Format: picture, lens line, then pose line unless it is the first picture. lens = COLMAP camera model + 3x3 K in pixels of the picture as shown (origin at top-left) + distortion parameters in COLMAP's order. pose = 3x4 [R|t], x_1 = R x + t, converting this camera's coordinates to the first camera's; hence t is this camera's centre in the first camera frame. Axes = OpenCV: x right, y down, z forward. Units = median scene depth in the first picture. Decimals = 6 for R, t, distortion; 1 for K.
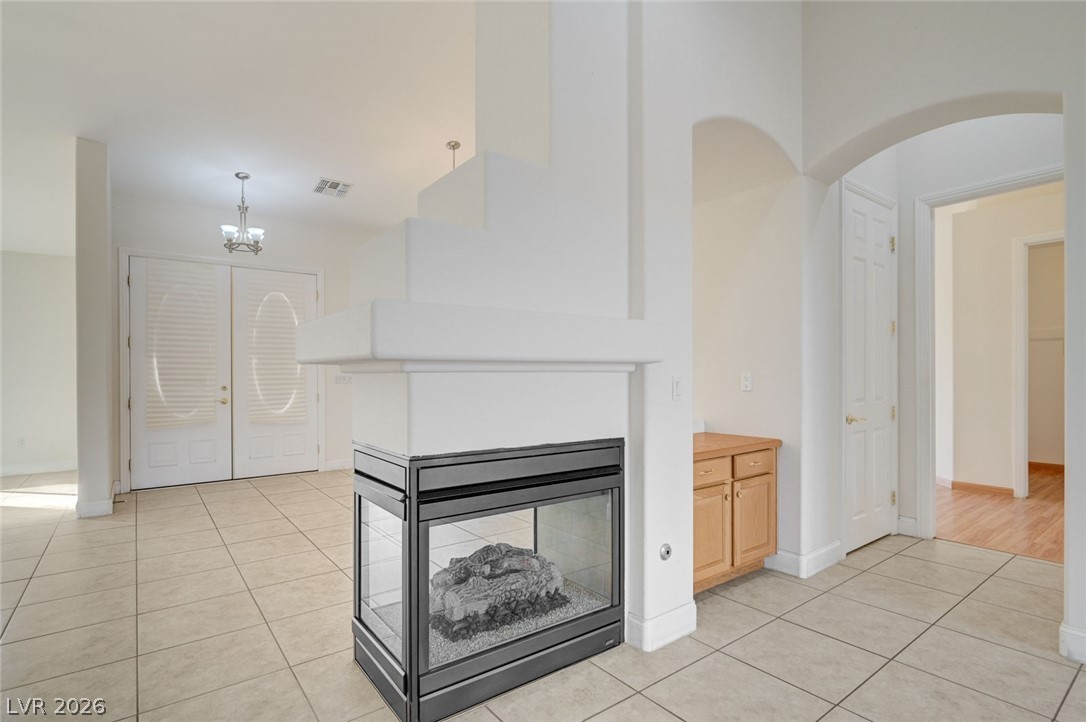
lens RADIAL K [[533.7, 0, 543.8], [0, 533.7, 367.5], [0, 0, 1]] dist [-0.003816, 0.000884]
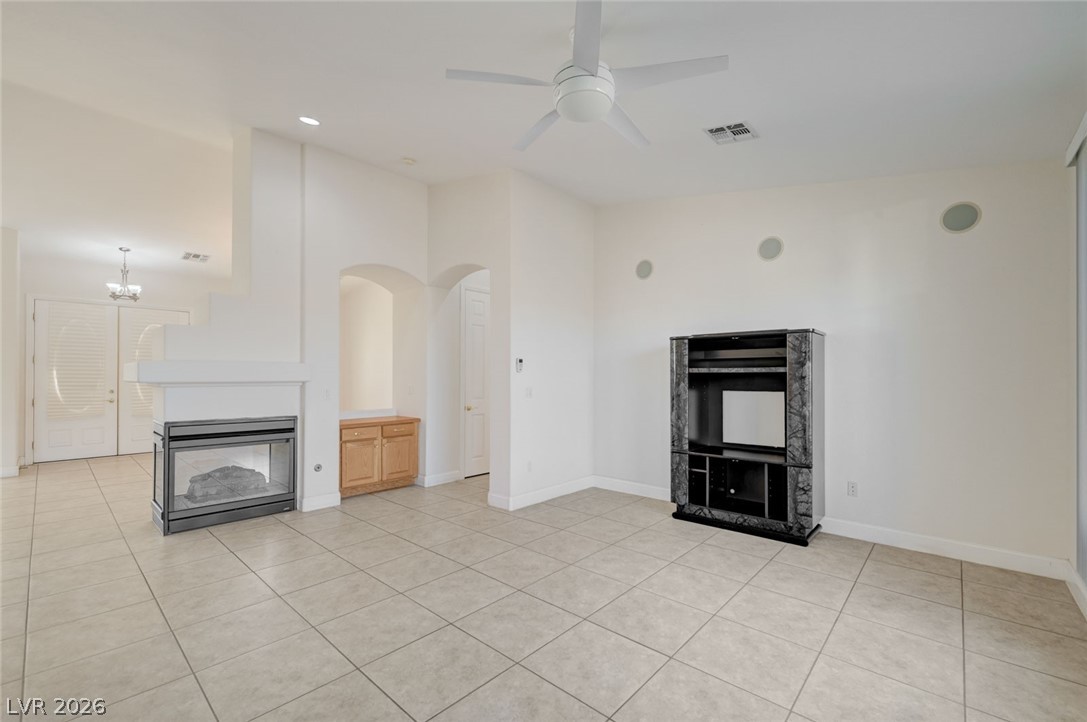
lens RADIAL K [[457.9, 0, 542.9], [0, 457.9, 367.2], [0, 0, 1]] dist [-0.002297, -0.000621]
pose [[0.984609, 0.007664, 0.174605, 0.450657], [-0.006231, 0.999942, -0.008754, -0.031814], [-0.174662, 0.007531, 0.984600, -0.566877]]
